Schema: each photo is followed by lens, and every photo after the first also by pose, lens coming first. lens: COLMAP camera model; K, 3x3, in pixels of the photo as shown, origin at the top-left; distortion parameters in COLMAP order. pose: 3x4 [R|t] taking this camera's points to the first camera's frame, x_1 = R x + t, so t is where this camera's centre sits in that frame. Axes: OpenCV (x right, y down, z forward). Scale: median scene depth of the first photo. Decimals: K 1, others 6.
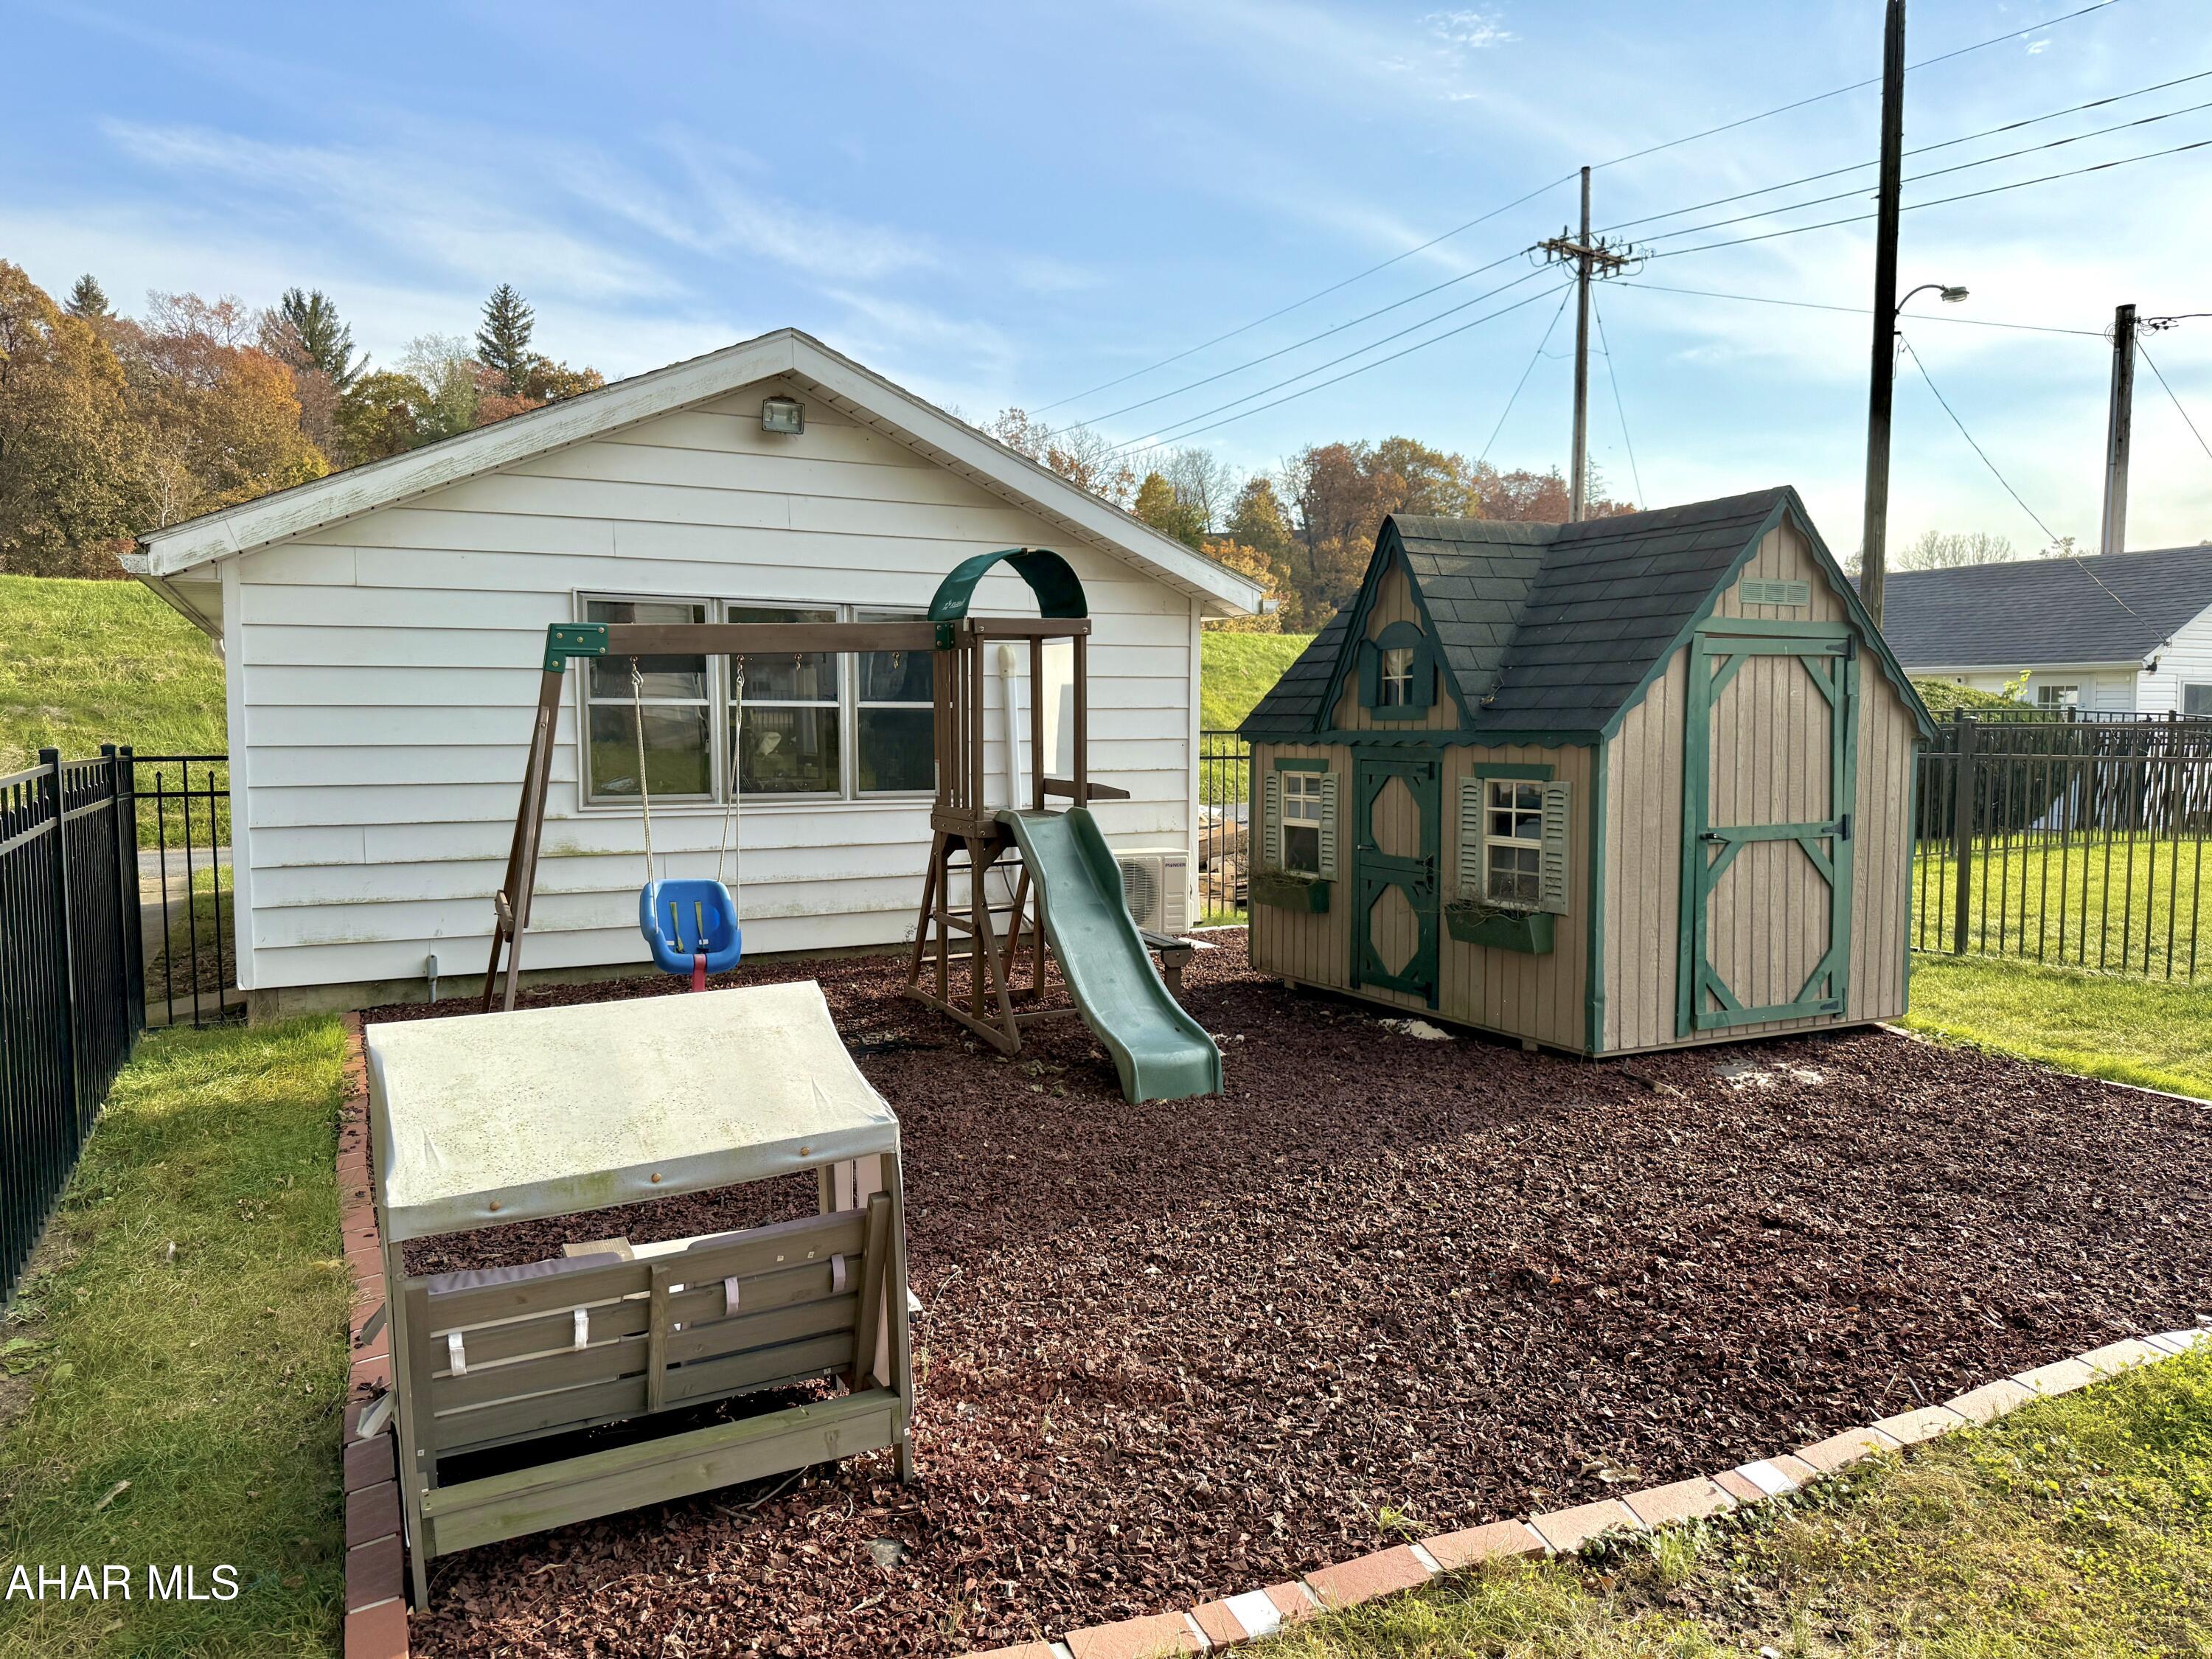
lens RADIAL K [[1524.0, 0, 1109.1], [0, 1524.0, 829.6], [0, 0, 1]] dist [-0.000742, 0.000307]
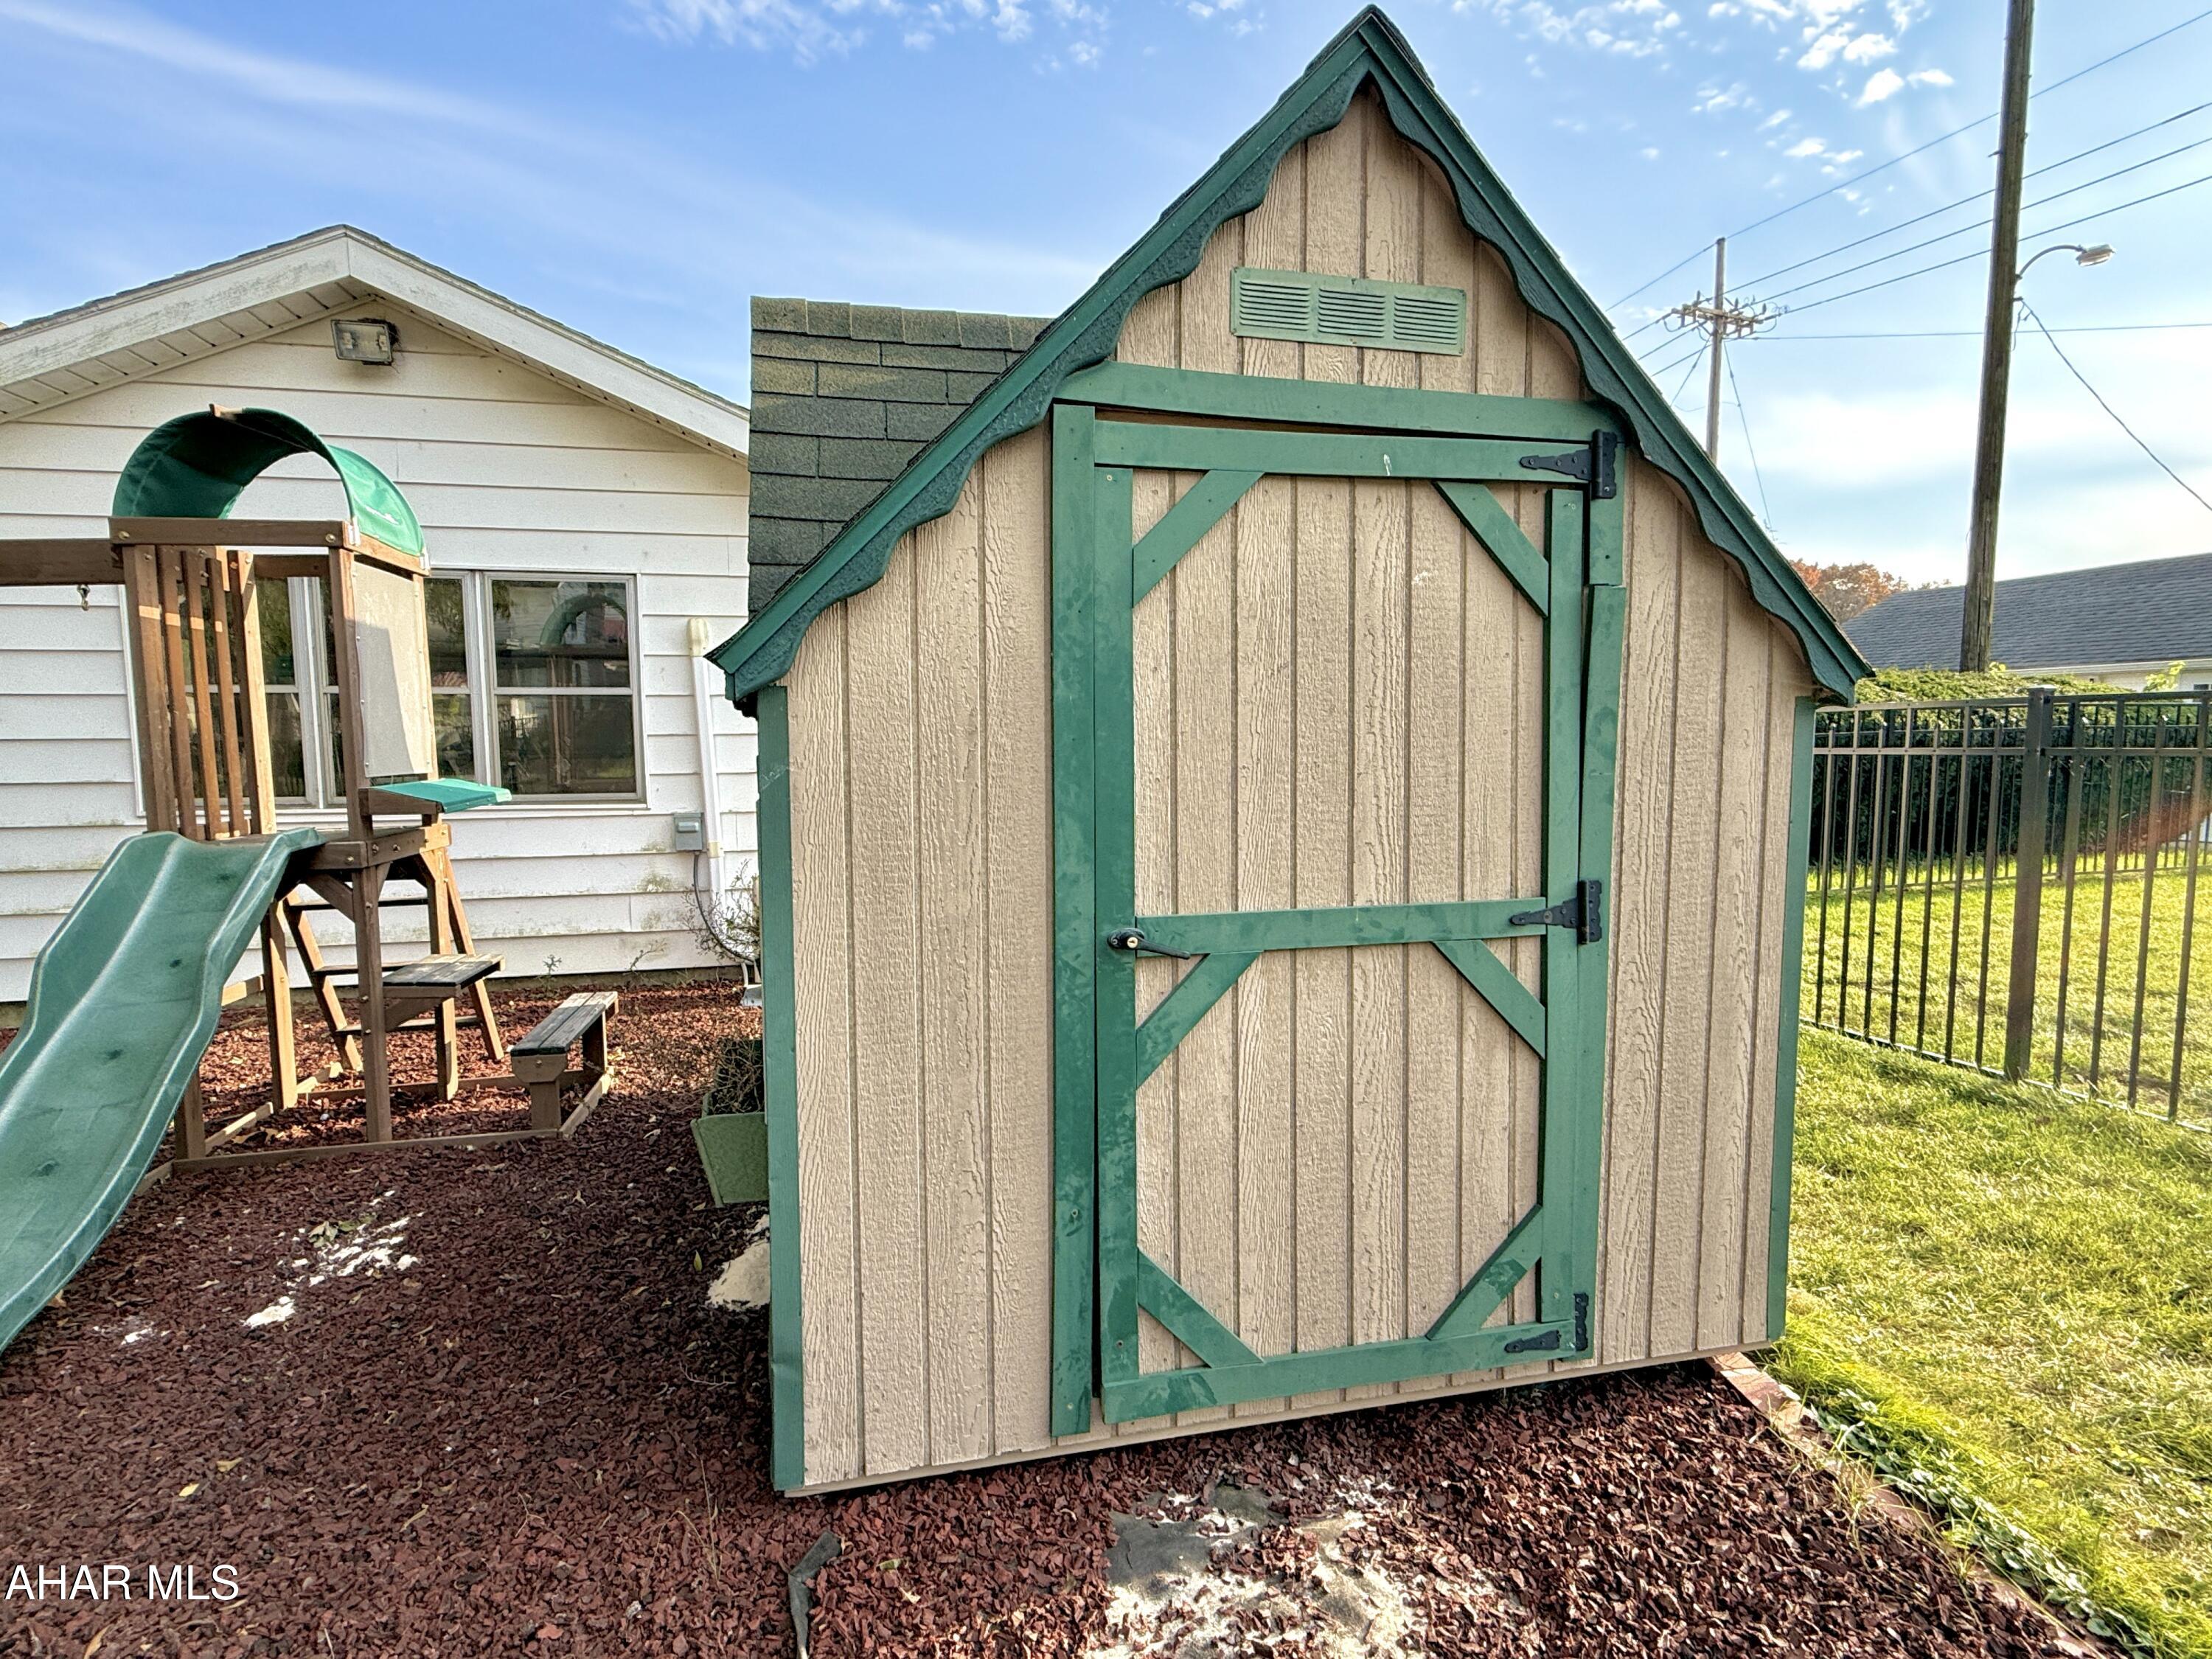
lens RADIAL K [[1091.6, 0, 1104.8], [0, 1091.6, 834.5], [0, 0, 1]] dist [0.005497, -0.000824]
pose [[0.972713, 0.014522, -0.231558, 0.428071], [-0.010908, 0.999798, 0.016879, -0.025953], [0.231756, -0.013893, 0.972675, 0.690127]]
